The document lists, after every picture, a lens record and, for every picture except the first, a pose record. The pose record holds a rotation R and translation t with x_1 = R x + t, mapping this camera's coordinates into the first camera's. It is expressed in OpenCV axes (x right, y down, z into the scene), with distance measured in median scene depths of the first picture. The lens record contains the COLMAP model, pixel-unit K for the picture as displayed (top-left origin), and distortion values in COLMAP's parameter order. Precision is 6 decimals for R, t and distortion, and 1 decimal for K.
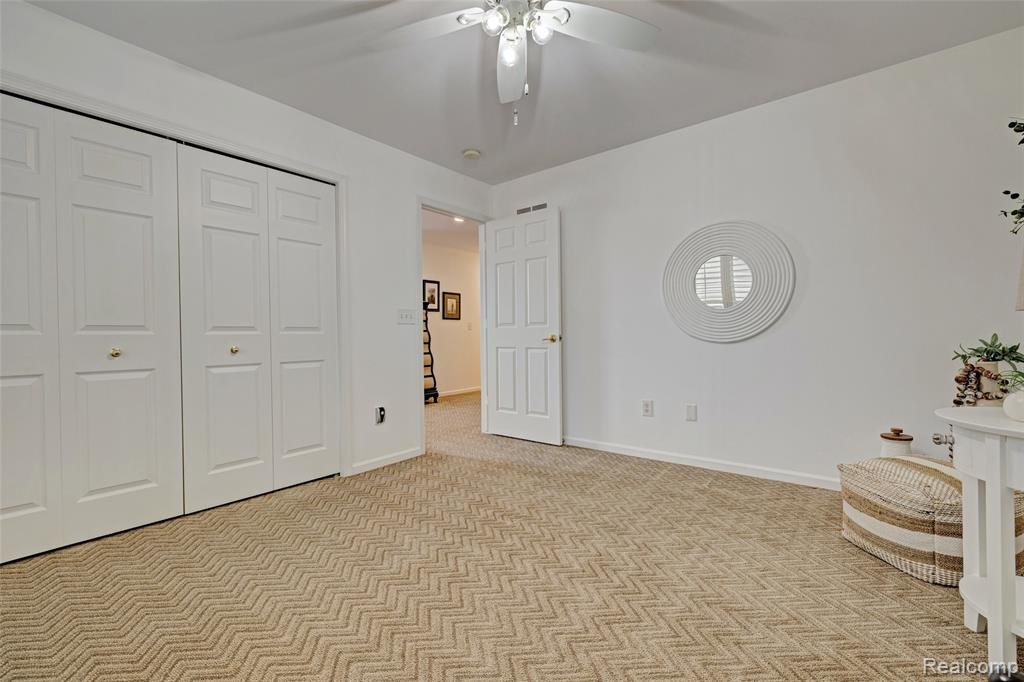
lens RADIAL K [[435.6, 0, 514.2], [0, 435.6, 336.9], [0, 0, 1]] dist [-0.002467, 0.000979]
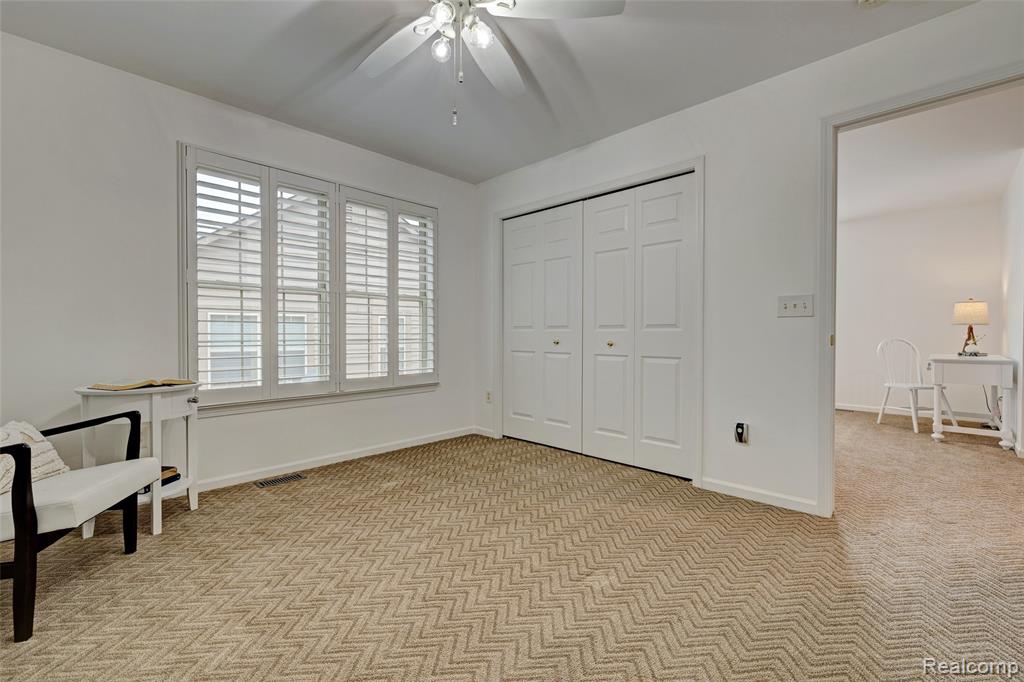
lens RADIAL K [[435.6, 0, 514.0], [0, 435.6, 338.9], [0, 0, 1]] dist [-0.002467, 0.000979]
pose [[-0.102384, 0.020681, -0.994530, 0.607043], [-0.005759, 0.999755, 0.021382, -0.008045], [0.994728, 0.007917, -0.102240, 0.771820]]
